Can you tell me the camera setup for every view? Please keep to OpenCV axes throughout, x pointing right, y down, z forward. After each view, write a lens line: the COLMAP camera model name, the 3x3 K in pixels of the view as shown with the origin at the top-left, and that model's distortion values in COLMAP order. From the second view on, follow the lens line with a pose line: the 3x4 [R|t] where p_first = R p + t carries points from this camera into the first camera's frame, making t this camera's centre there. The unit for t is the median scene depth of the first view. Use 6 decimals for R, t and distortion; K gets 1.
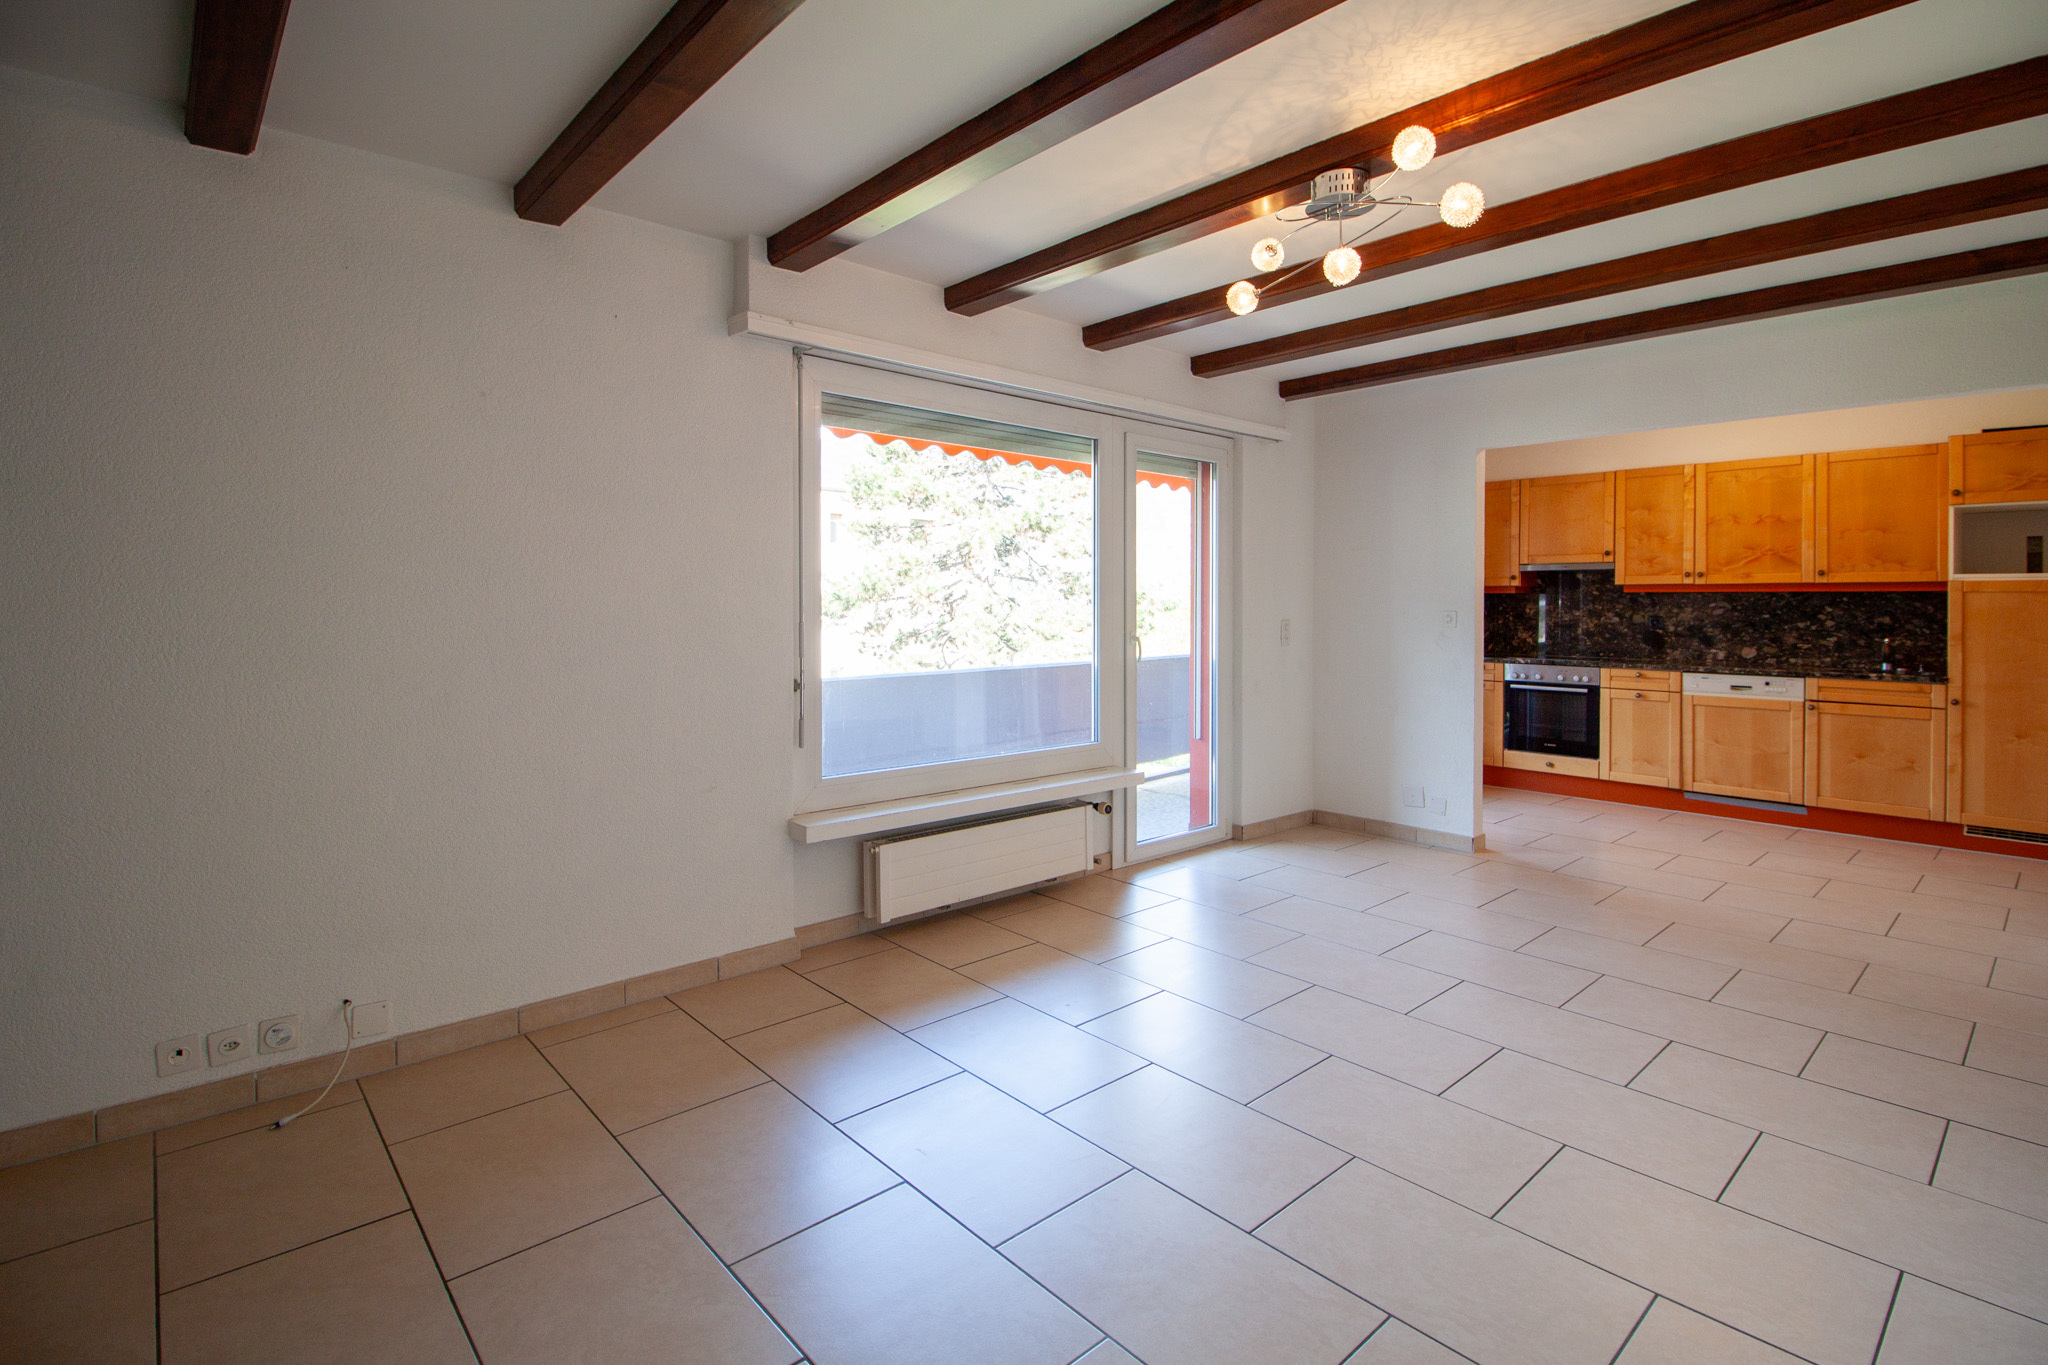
lens RADIAL K [[983.6, 0, 1035.2], [0, 983.6, 602.4], [0, 0, 1]] dist [-0.014339, -0.000806]
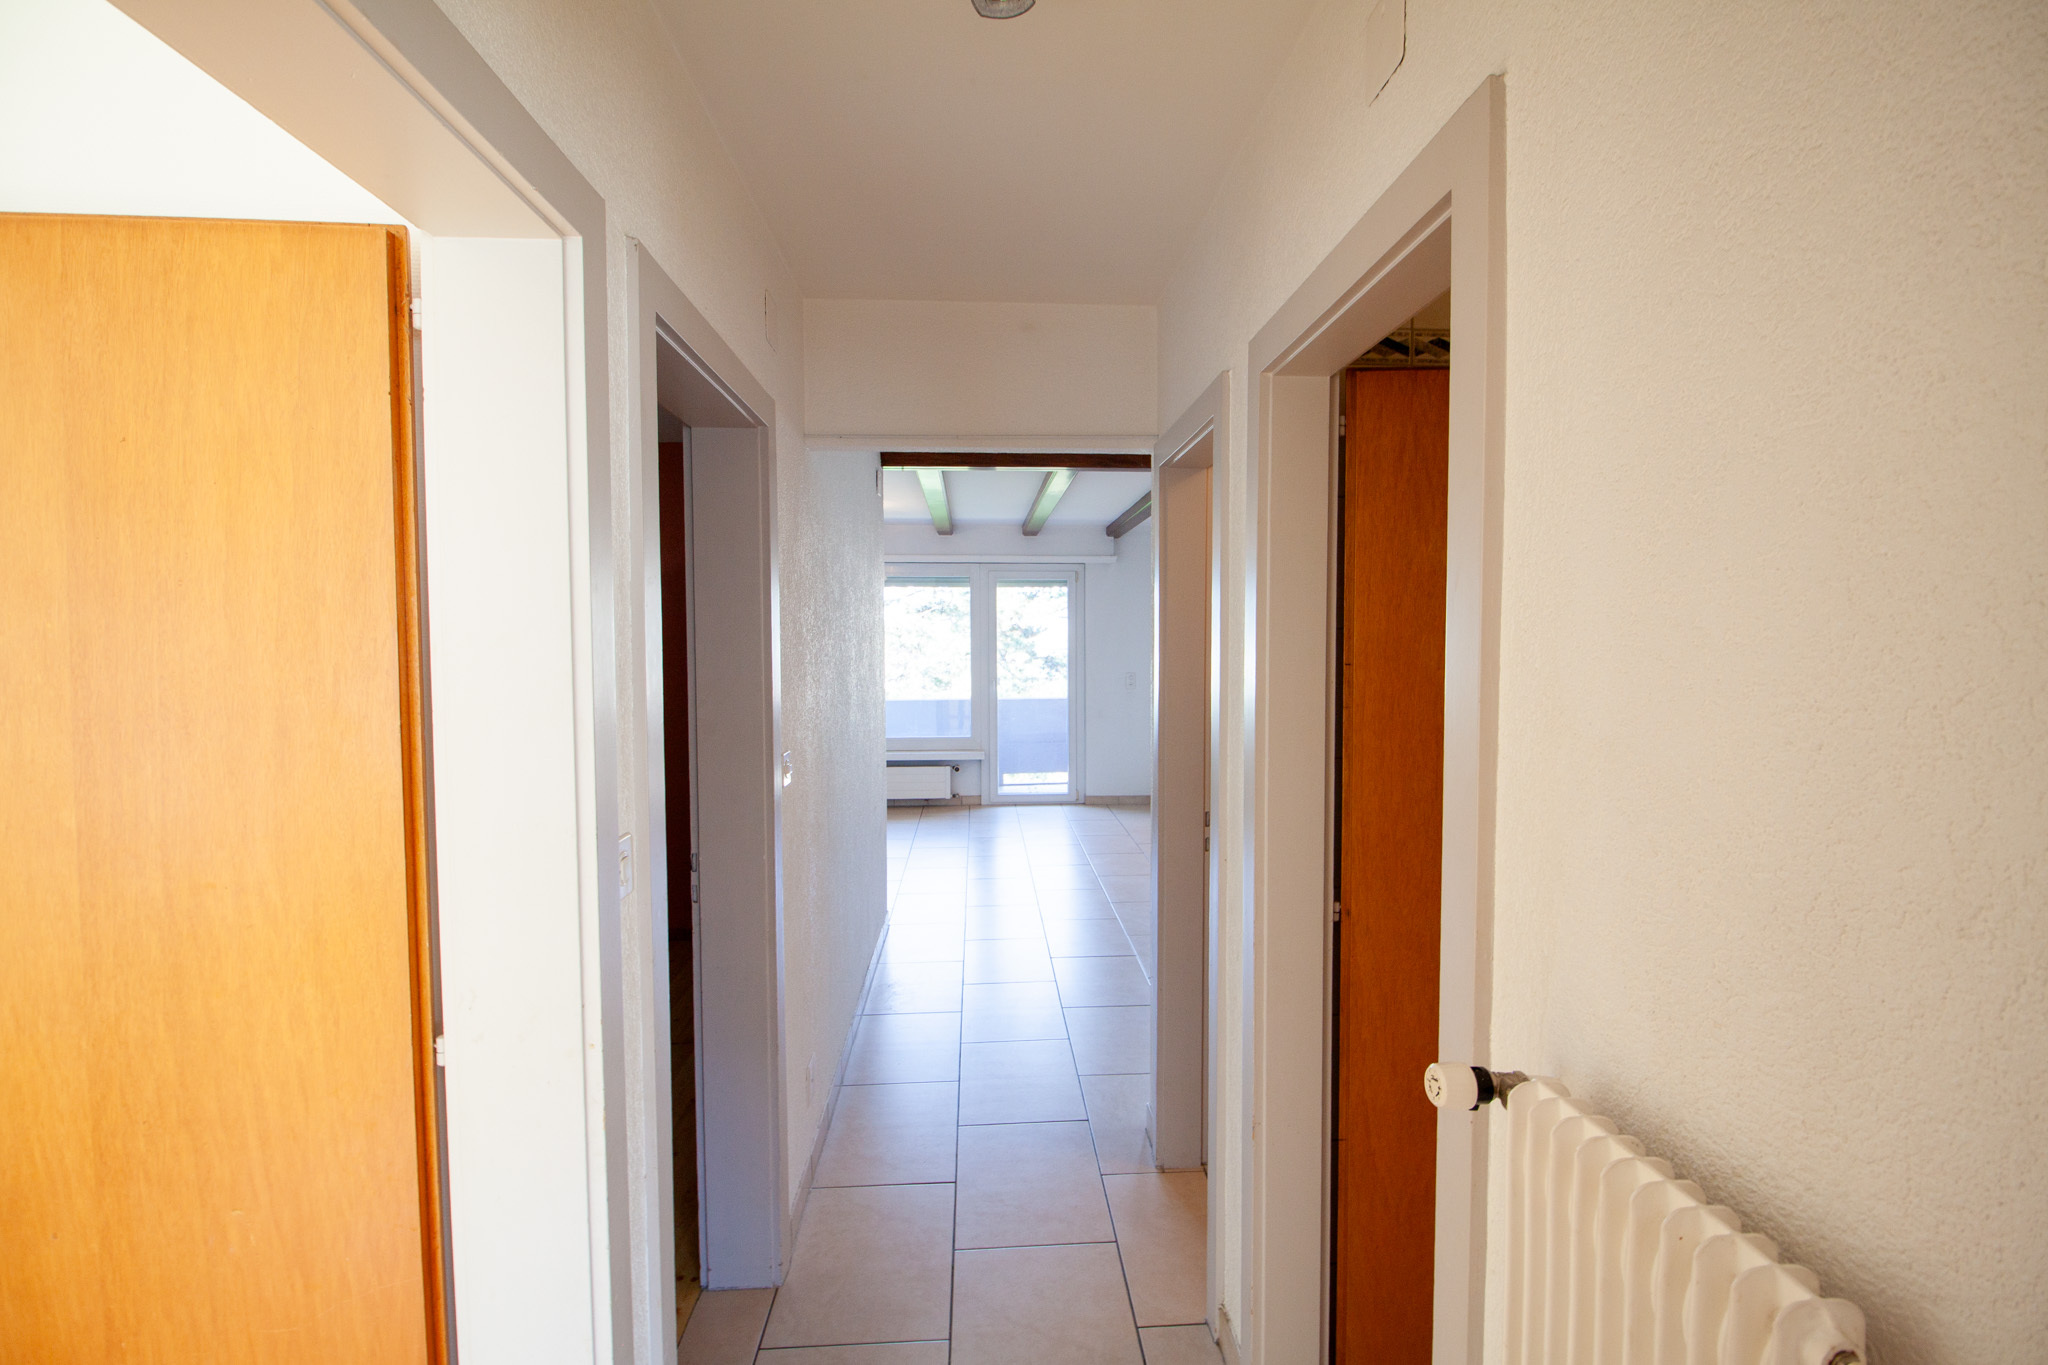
lens RADIAL K [[1008.2, 0, 1044.6], [0, 1008.2, 684.0], [0, 0, 1]] dist [0.004521, -0.017305]
pose [[0.783500, 0.024845, -0.620895, 1.094101], [0.003814, 0.998989, 0.044787, -0.037794], [0.621380, -0.037459, 0.782613, -0.351155]]
